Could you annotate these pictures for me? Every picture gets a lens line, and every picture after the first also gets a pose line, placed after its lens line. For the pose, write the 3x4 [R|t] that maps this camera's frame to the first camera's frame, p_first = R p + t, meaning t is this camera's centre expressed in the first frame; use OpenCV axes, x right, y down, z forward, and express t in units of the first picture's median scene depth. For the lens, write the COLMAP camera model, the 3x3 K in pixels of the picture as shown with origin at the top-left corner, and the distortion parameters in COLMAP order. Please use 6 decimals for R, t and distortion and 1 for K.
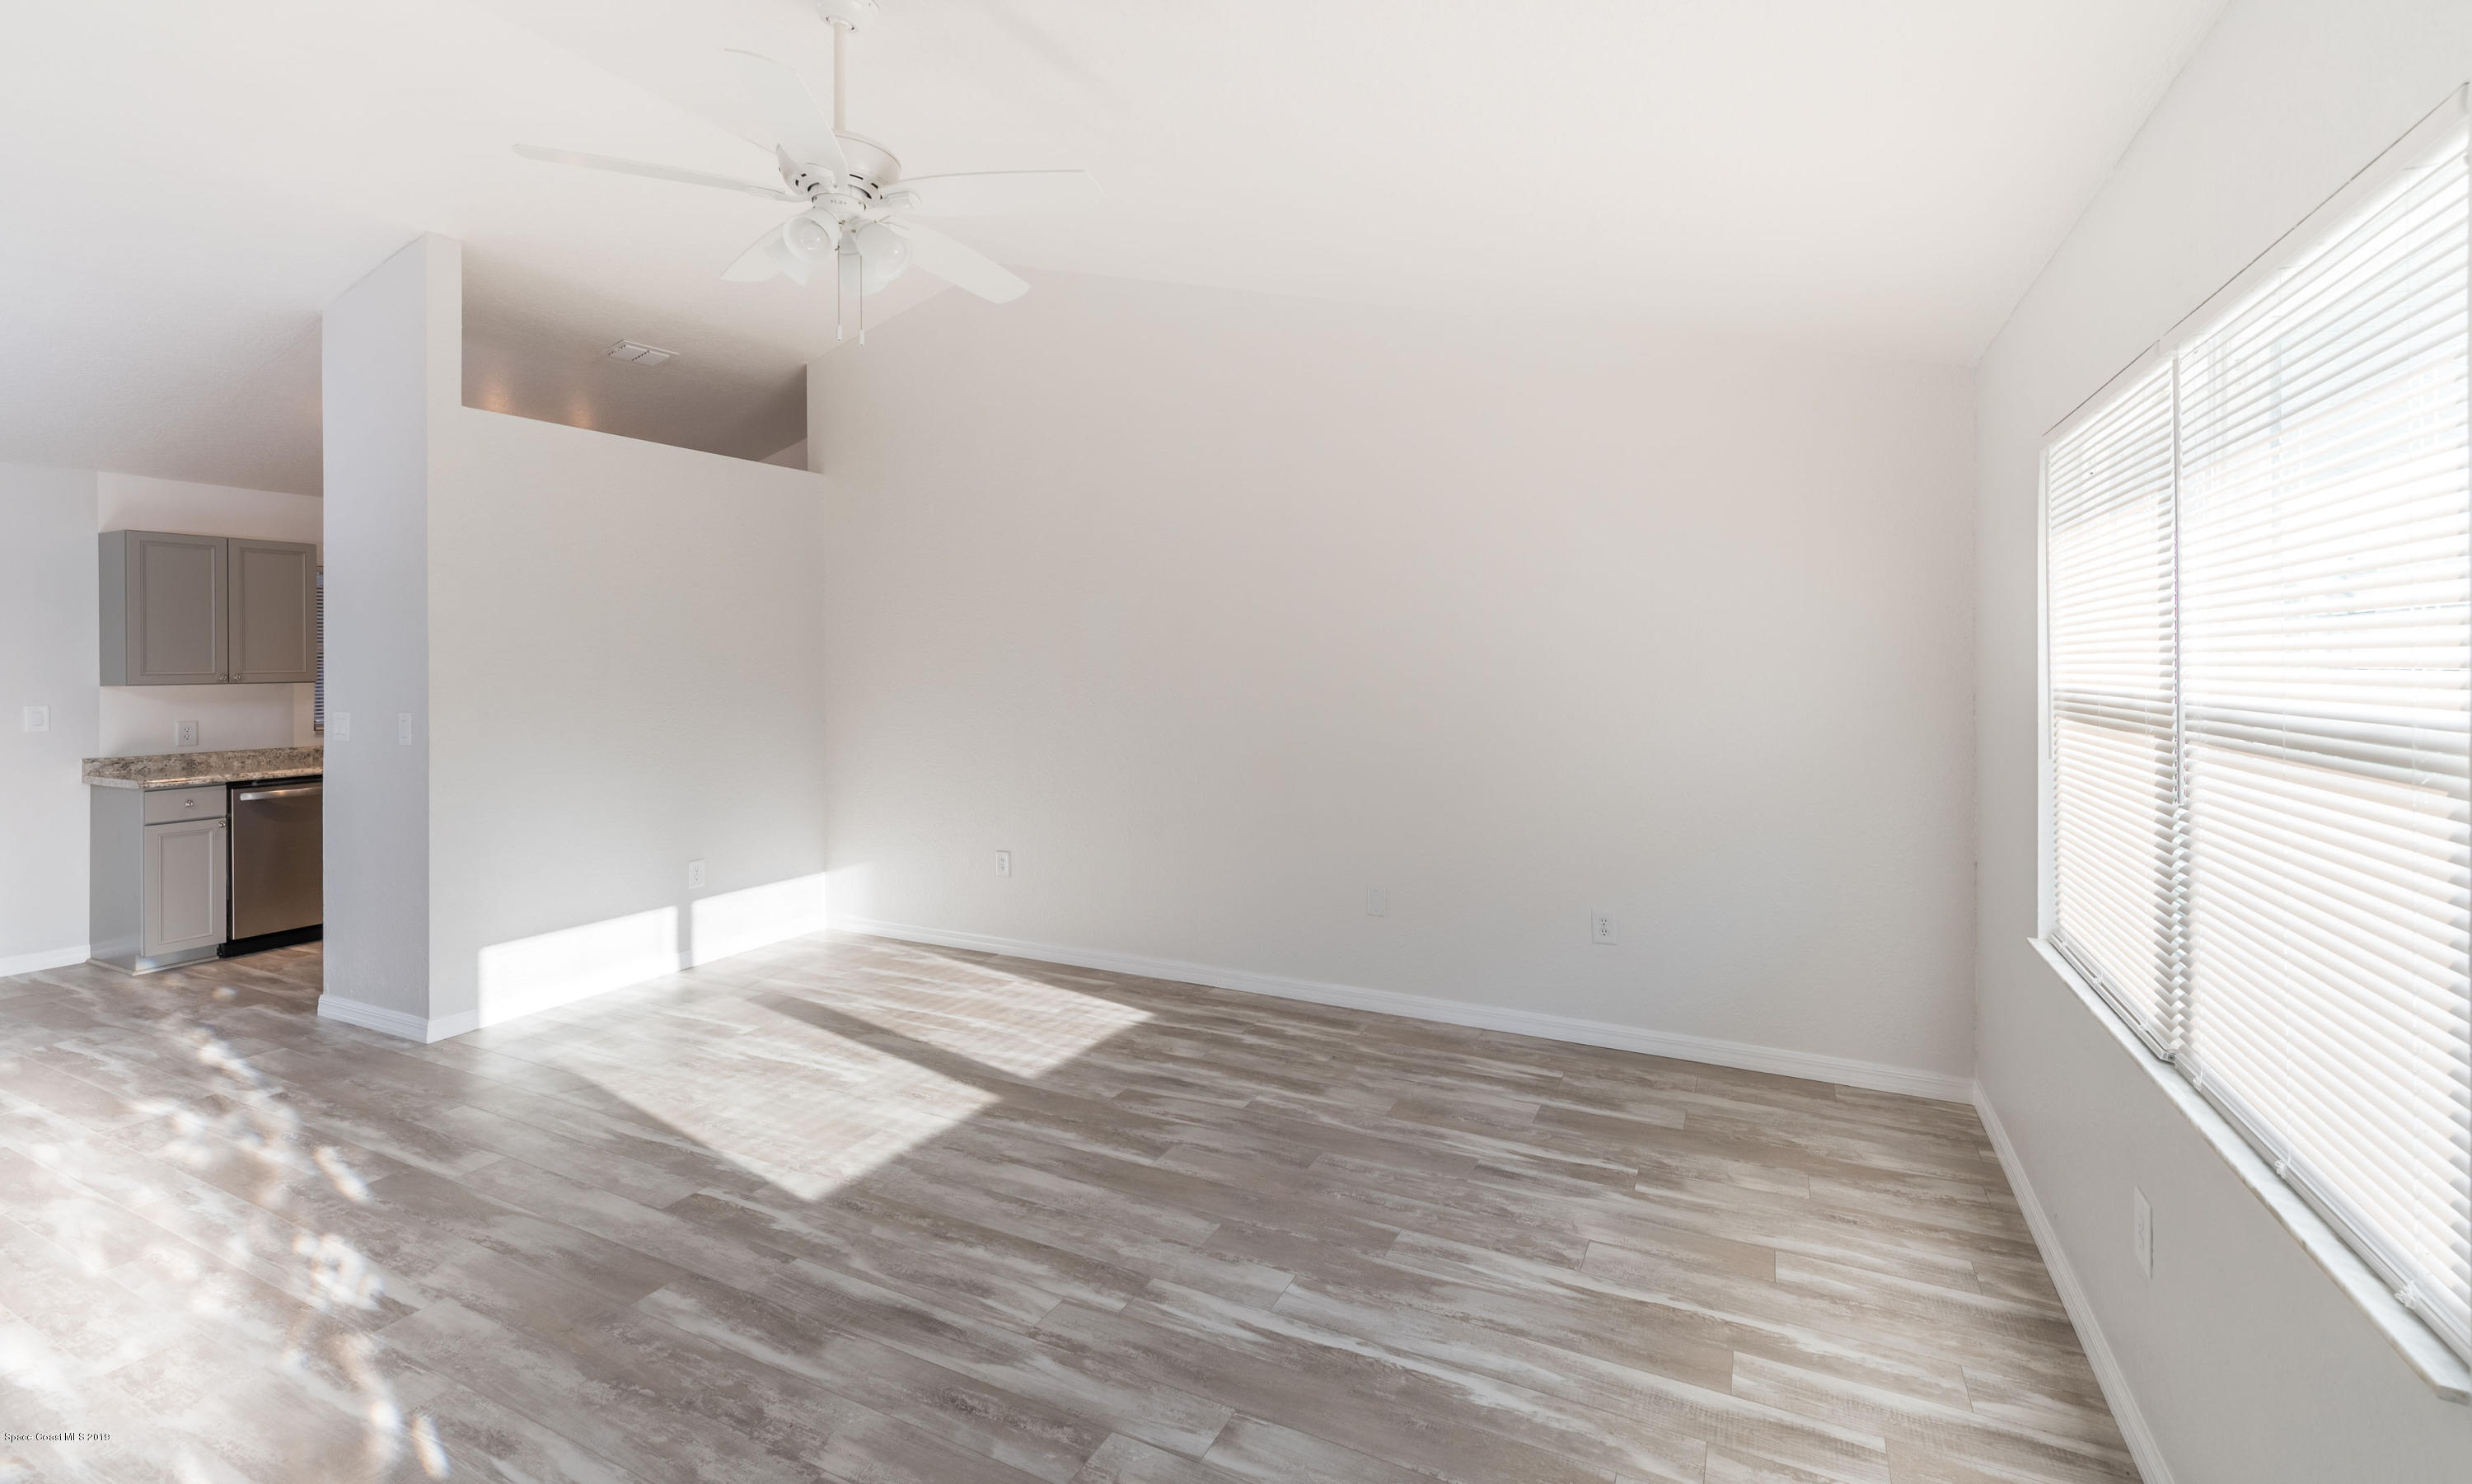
lens RADIAL K [[1068.8, 0, 1231.6], [0, 1068.8, 661.5], [0, 0, 1]] dist [0.001465, 0.000250]
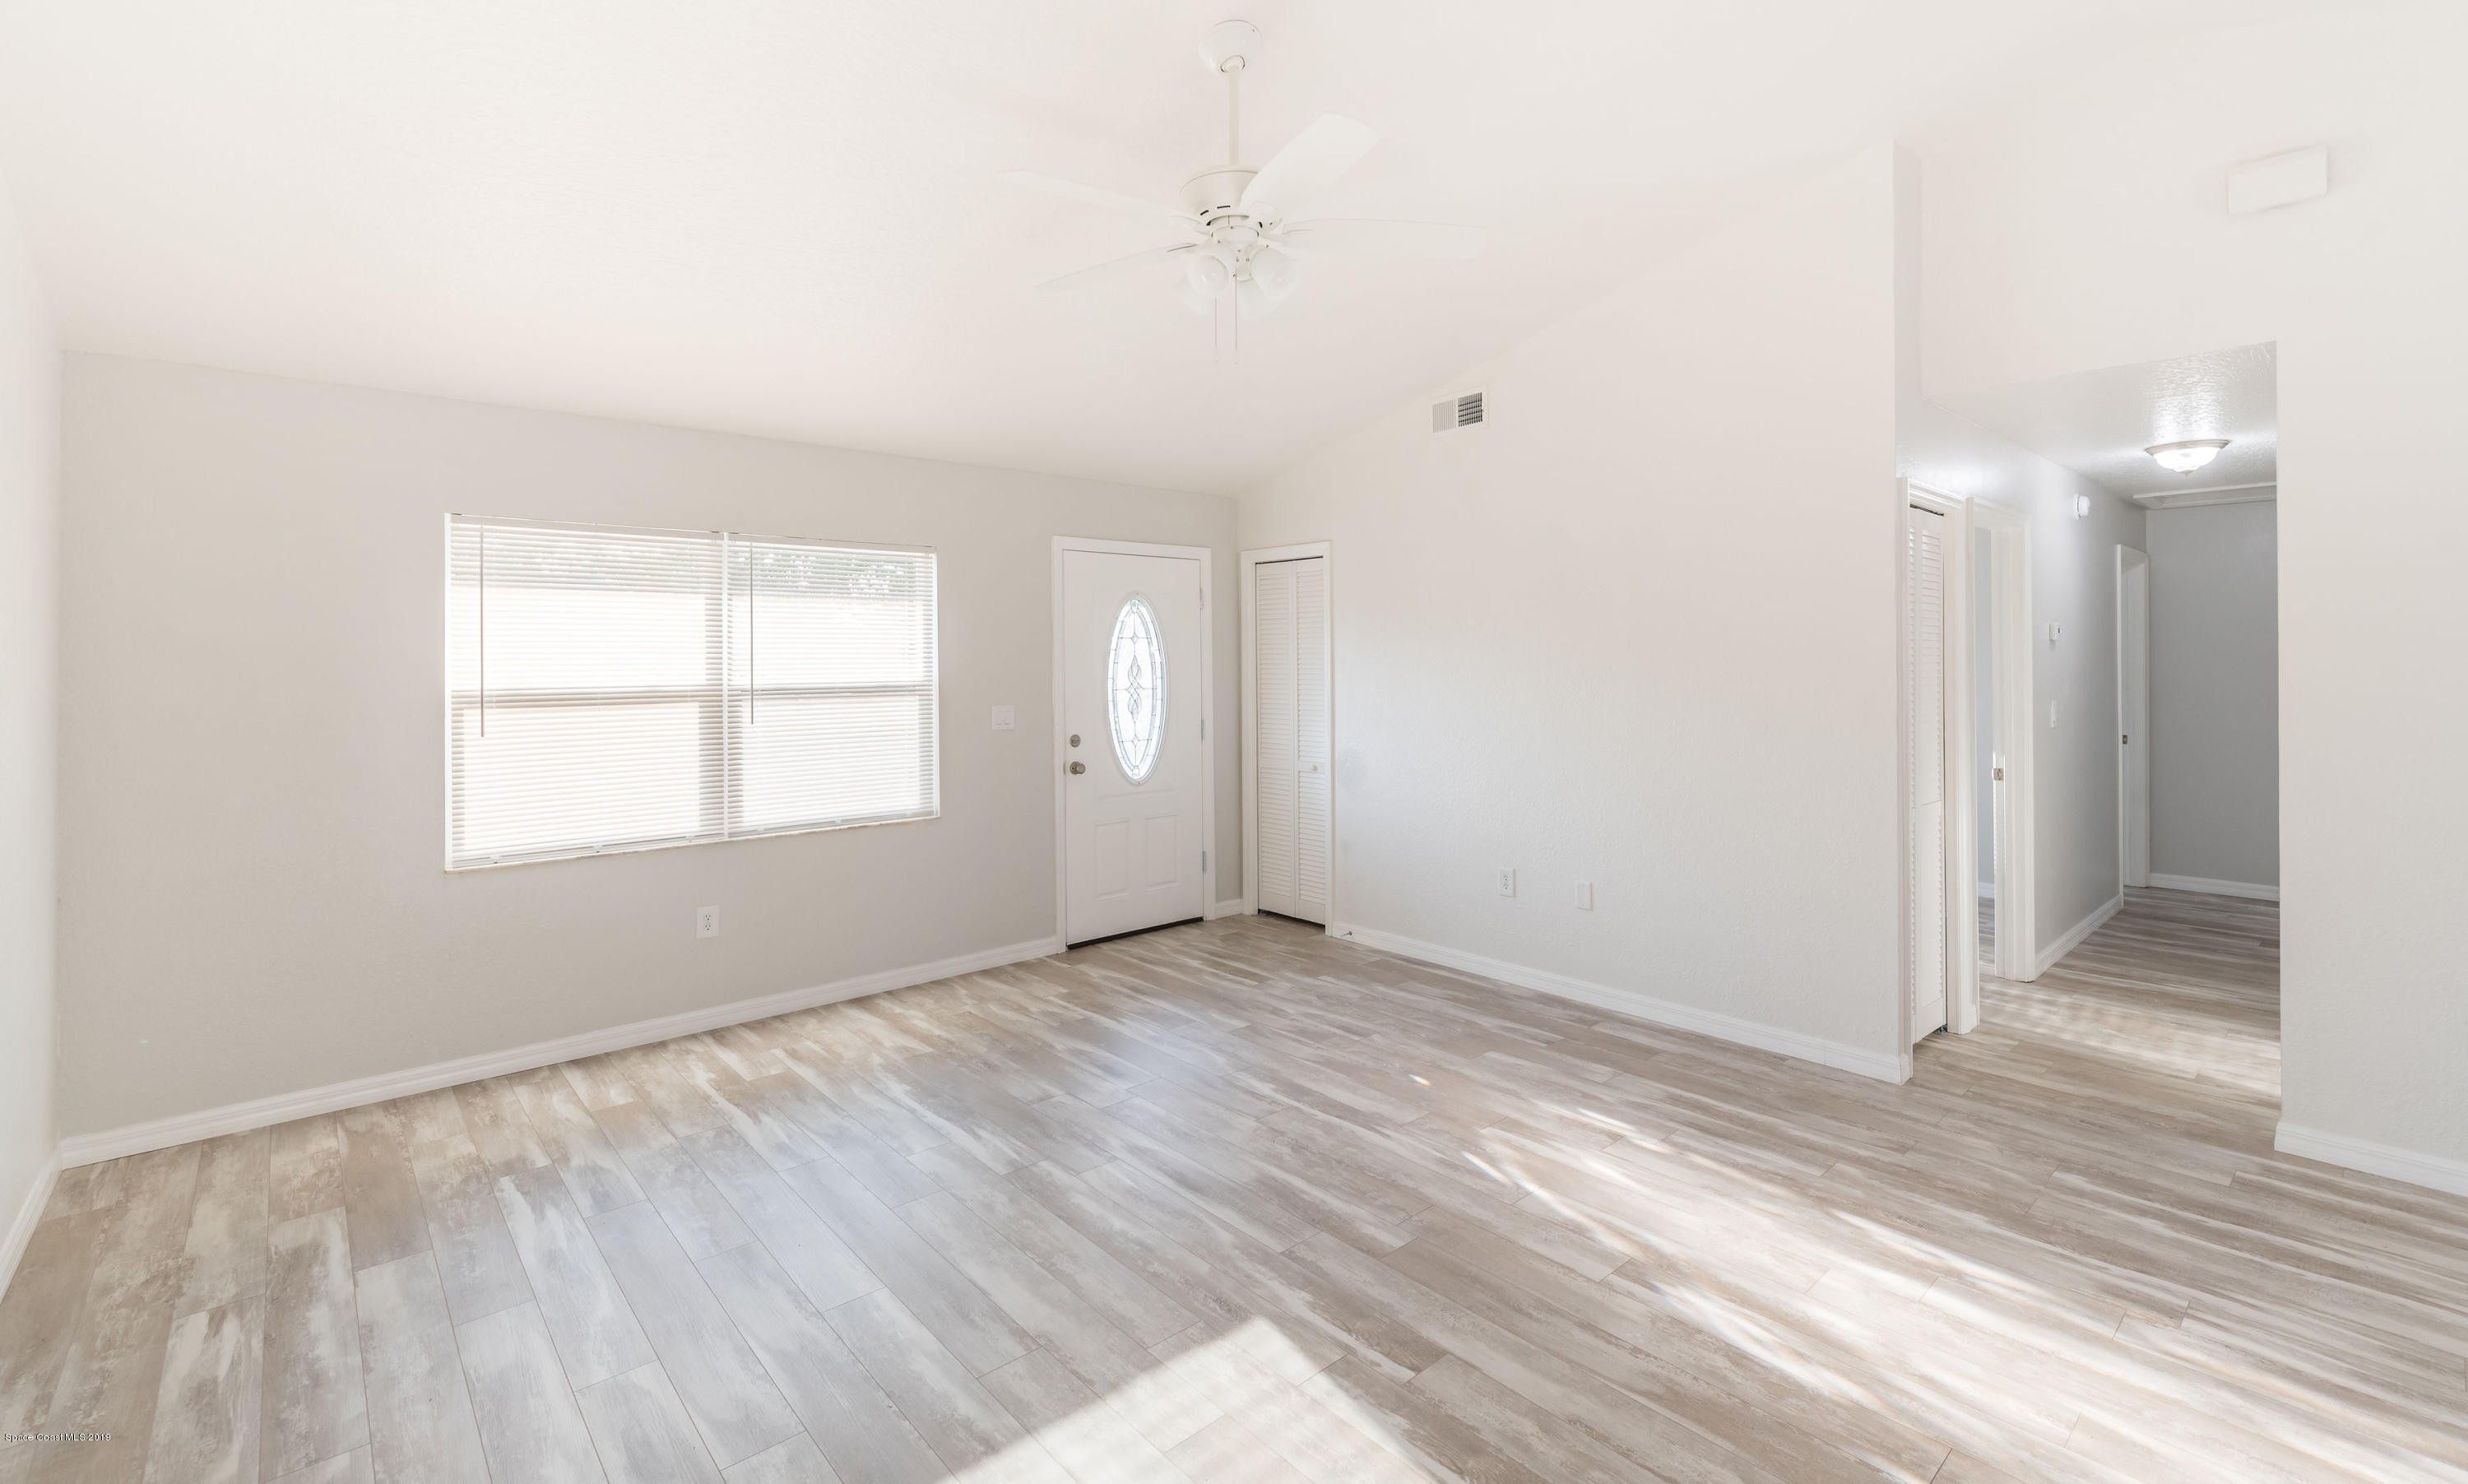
lens RADIAL K [[1067.0, 0, 1239.4], [0, 1067.0, 658.6], [0, 0, 1]] dist [0.001465, 0.000250]
pose [[-0.930068, 0.010874, 0.367227, -0.684269], [0.010750, 0.999939, -0.002384, -0.004068], [-0.367230, 0.001730, -0.930128, 1.789150]]
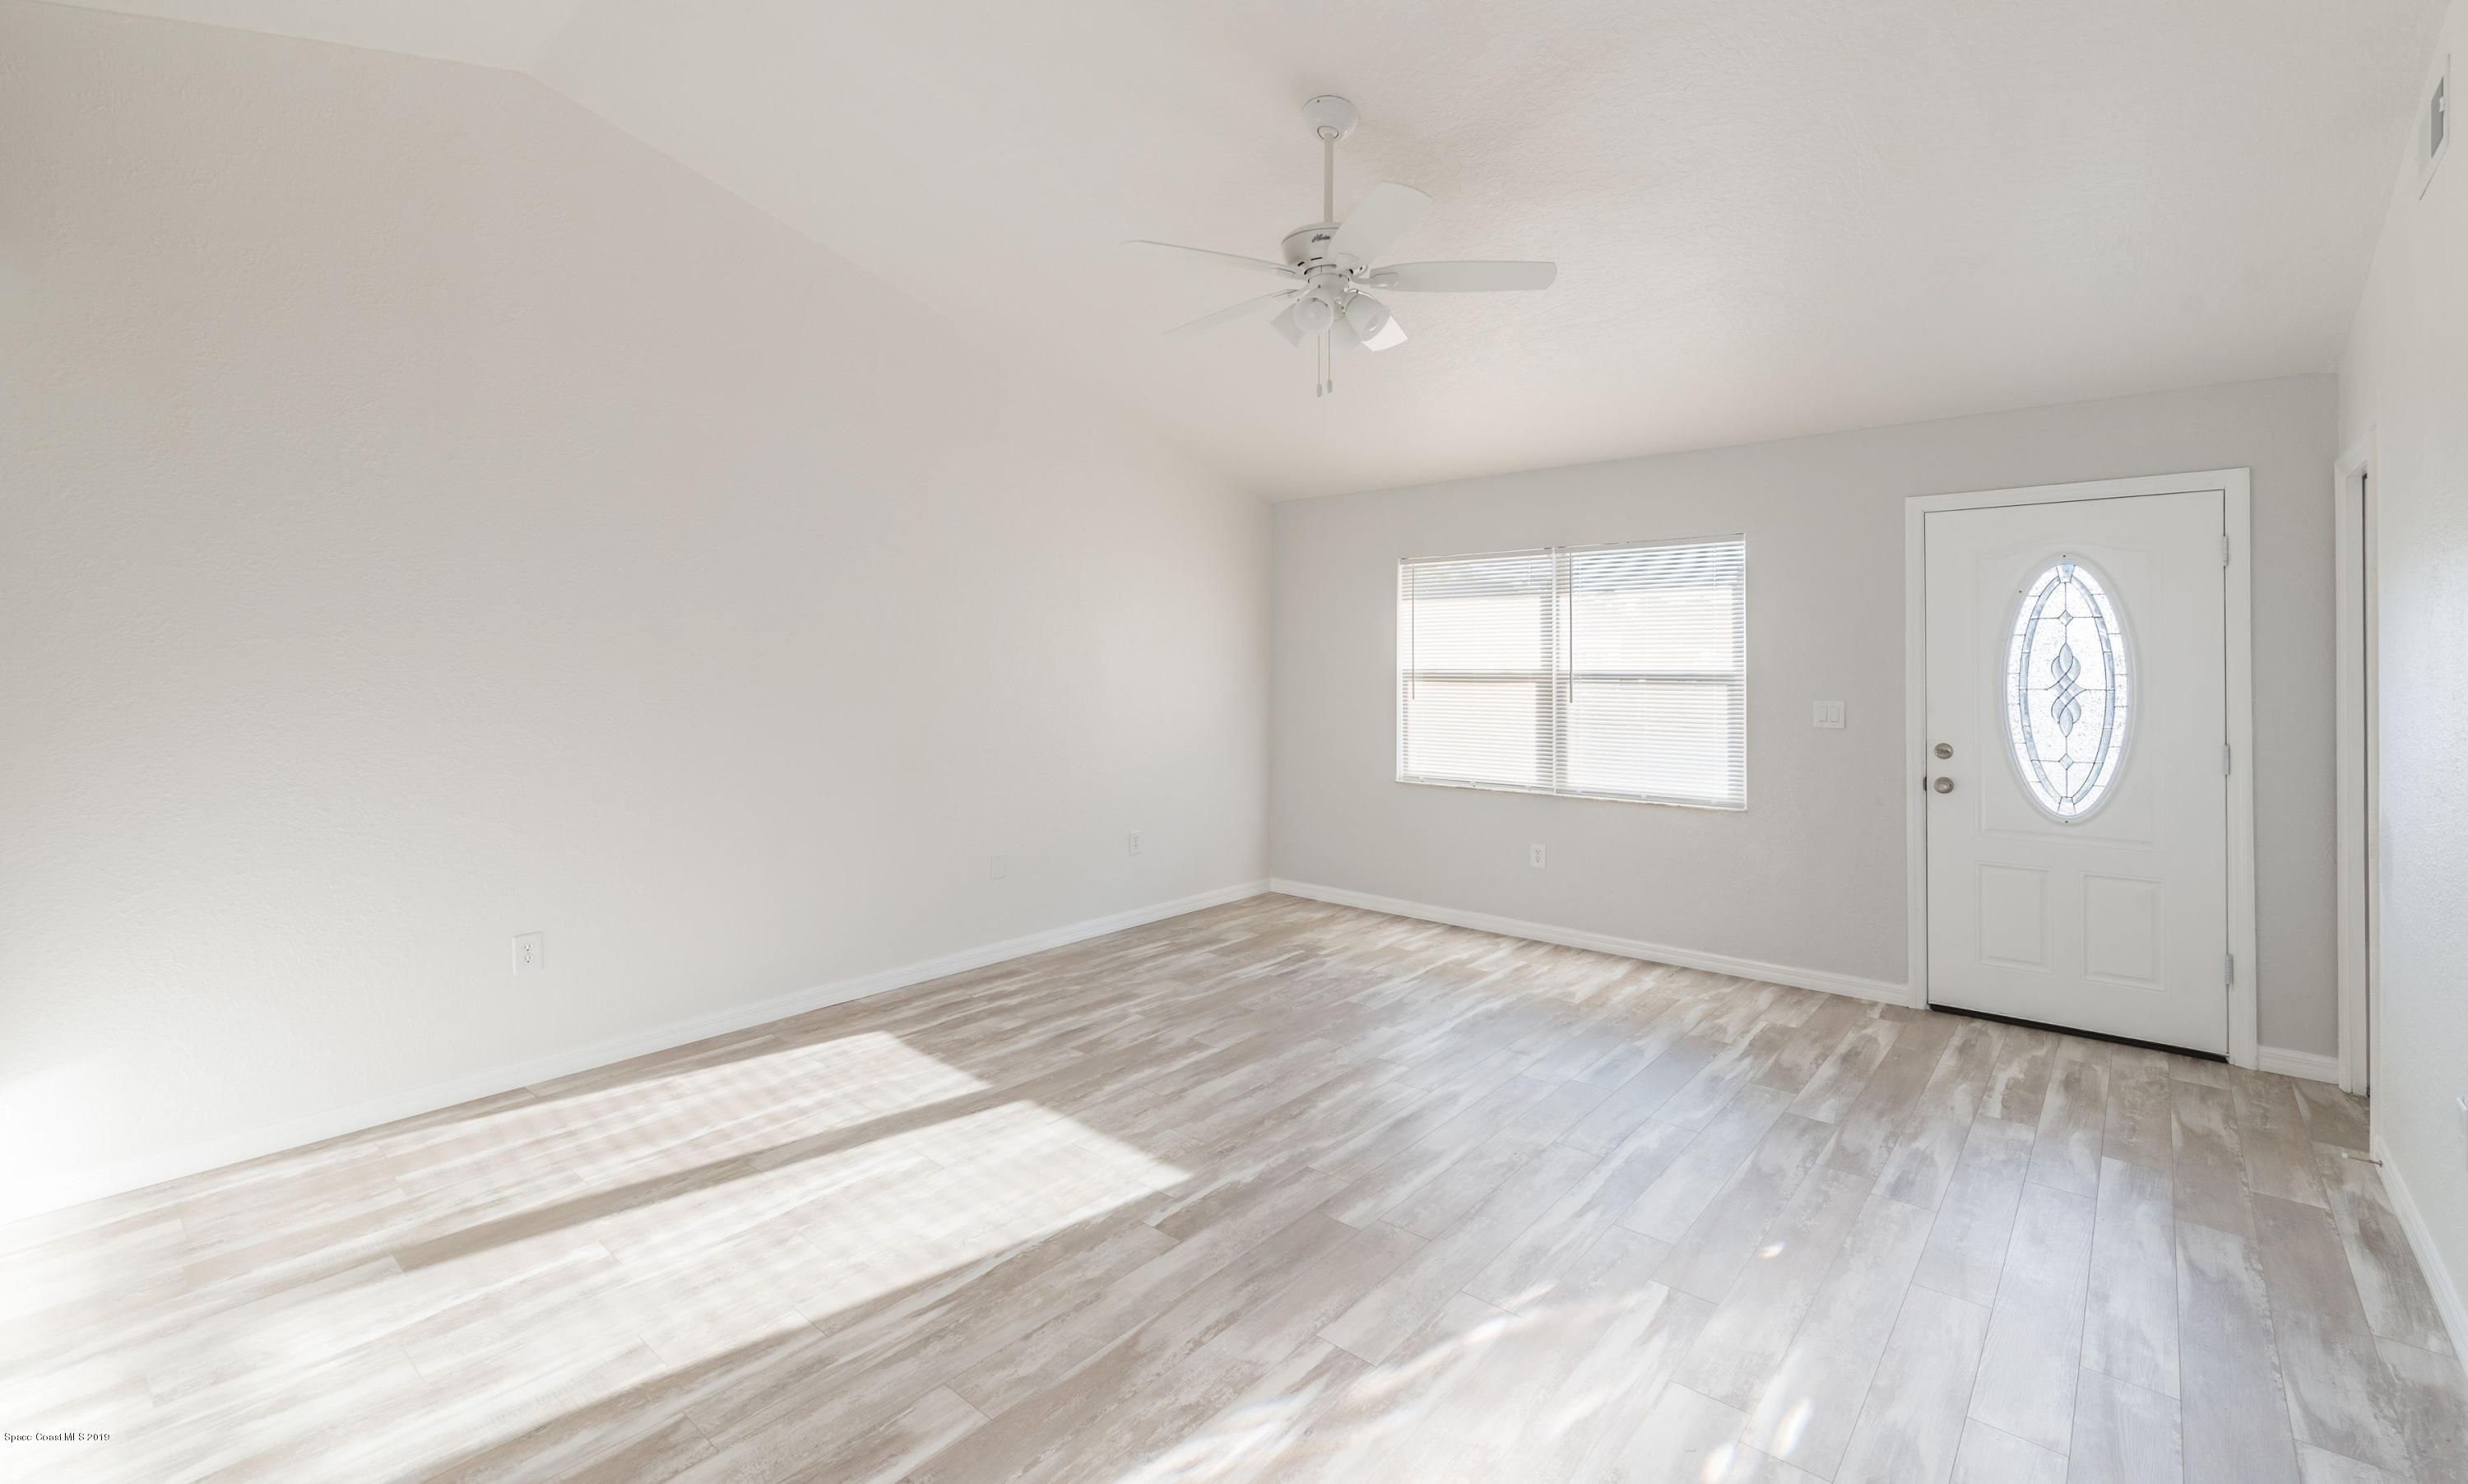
lens RADIAL K [[1067.0, 0, 1237.3], [0, 1067.0, 651.5], [0, 0, 1]] dist [0.001465, 0.000250]
pose [[0.241638, 0.010543, 0.970309, -1.425187], [0.002967, 0.999928, -0.011604, 0.009218], [-0.970362, 0.005683, 0.241589, 0.722837]]
